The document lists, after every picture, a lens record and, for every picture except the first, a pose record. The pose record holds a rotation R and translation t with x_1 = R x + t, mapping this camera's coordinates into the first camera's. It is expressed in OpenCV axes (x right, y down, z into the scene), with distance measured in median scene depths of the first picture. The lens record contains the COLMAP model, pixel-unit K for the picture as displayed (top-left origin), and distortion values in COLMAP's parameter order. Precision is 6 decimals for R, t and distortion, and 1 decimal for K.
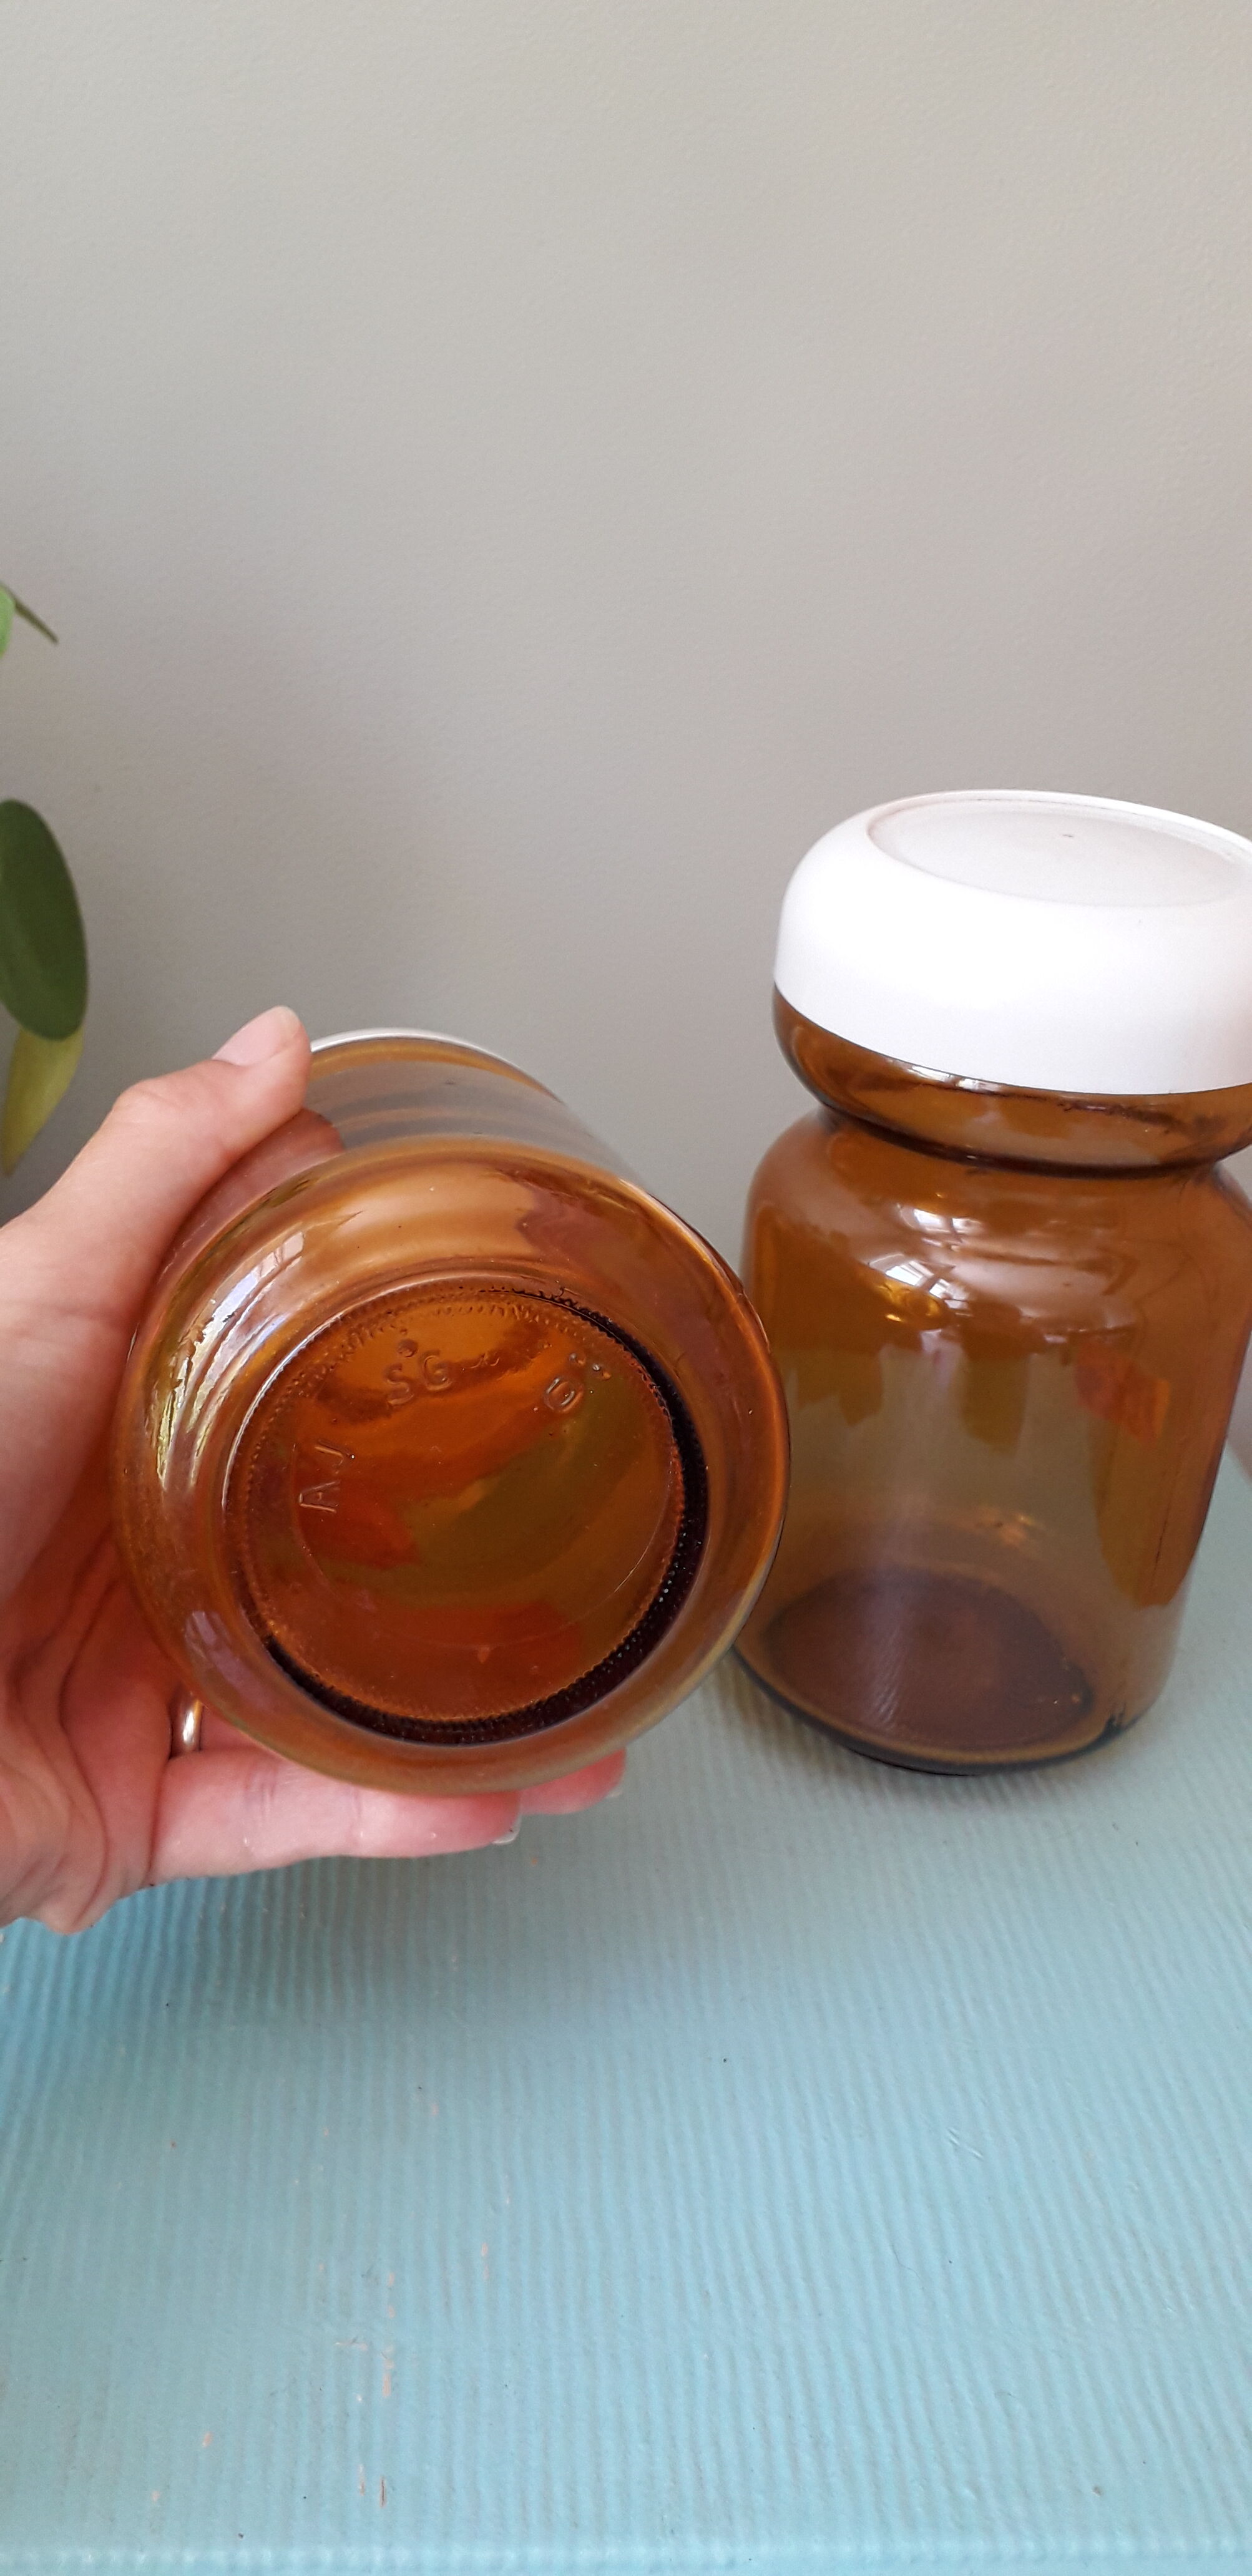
lens RADIAL K [[2031.2, 0, 615.9], [0, 2031.2, 1308.2], [0, 0, 1]] dist [0.017402, -0.009635]
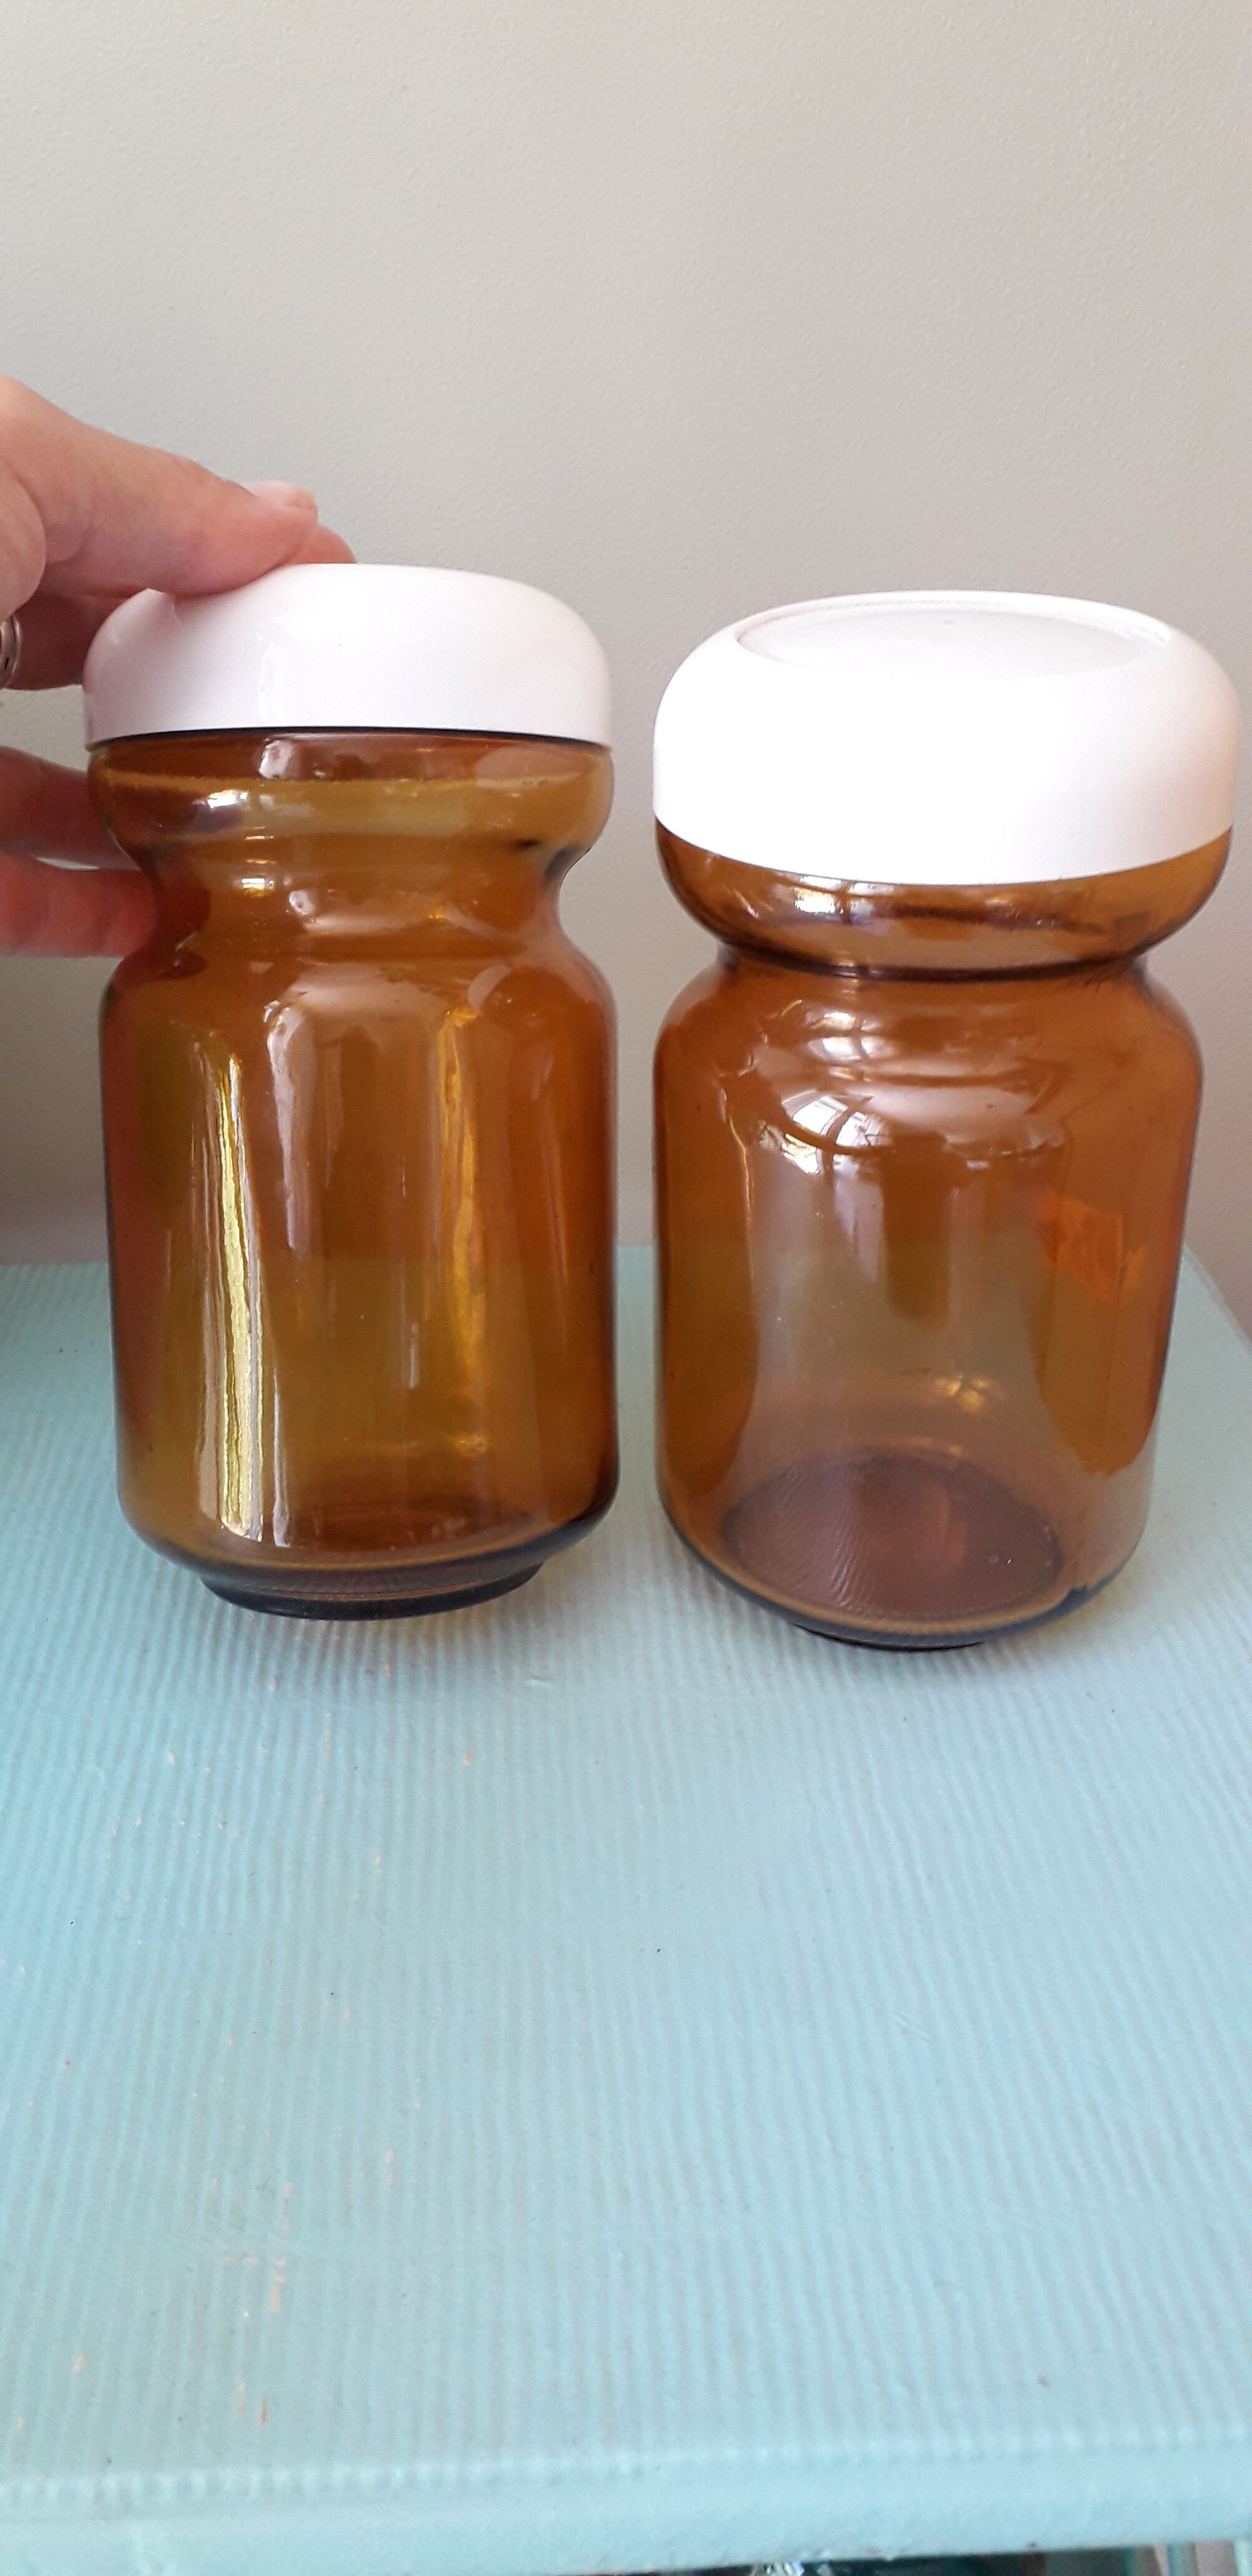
lens RADIAL K [[2031.2, 0, 602.5], [0, 2031.2, 1295.7], [0, 0, 1]] dist [0.017402, -0.009635]
pose [[0.997074, -0.060389, -0.046858, 0.099752], [0.060689, 0.998144, 0.005002, 0.069363], [0.046469, -0.007831, 0.998889, 0.074217]]
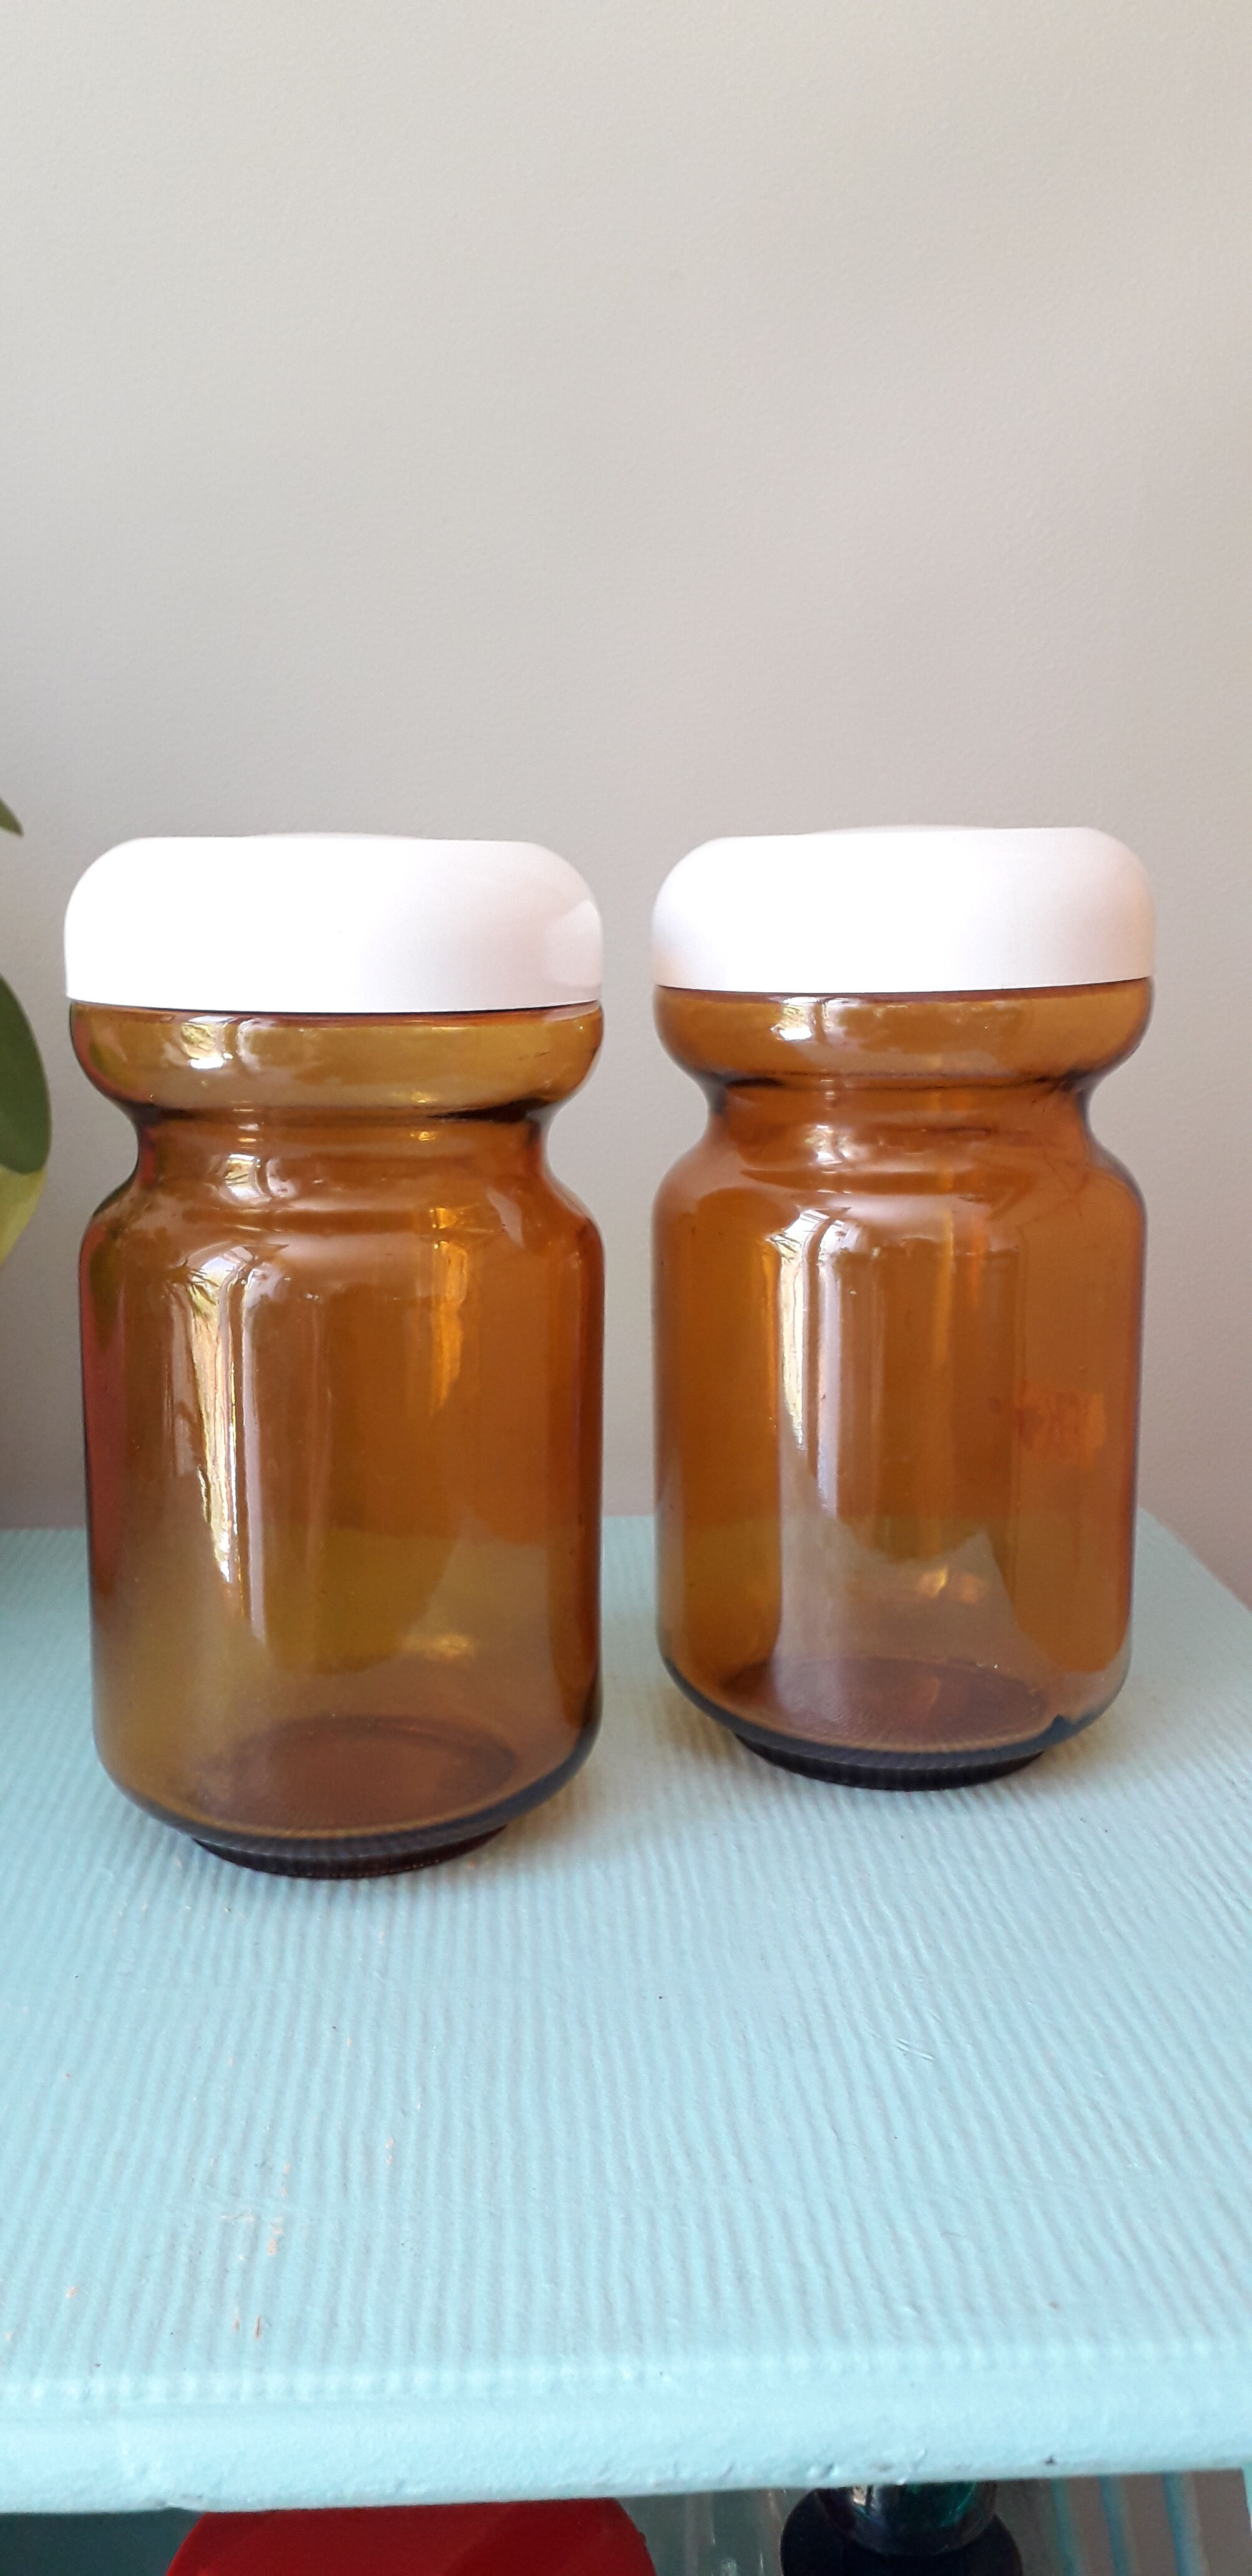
lens RADIAL K [[2031.2, 0, 591.9], [0, 2031.2, 1238.6], [0, 0, 1]] dist [0.017402, -0.009635]
pose [[0.997623, -0.061453, -0.031188, 0.081131], [0.049411, 0.953318, -0.297898, 0.348205], [0.048039, 0.295648, 0.954088, -0.001724]]
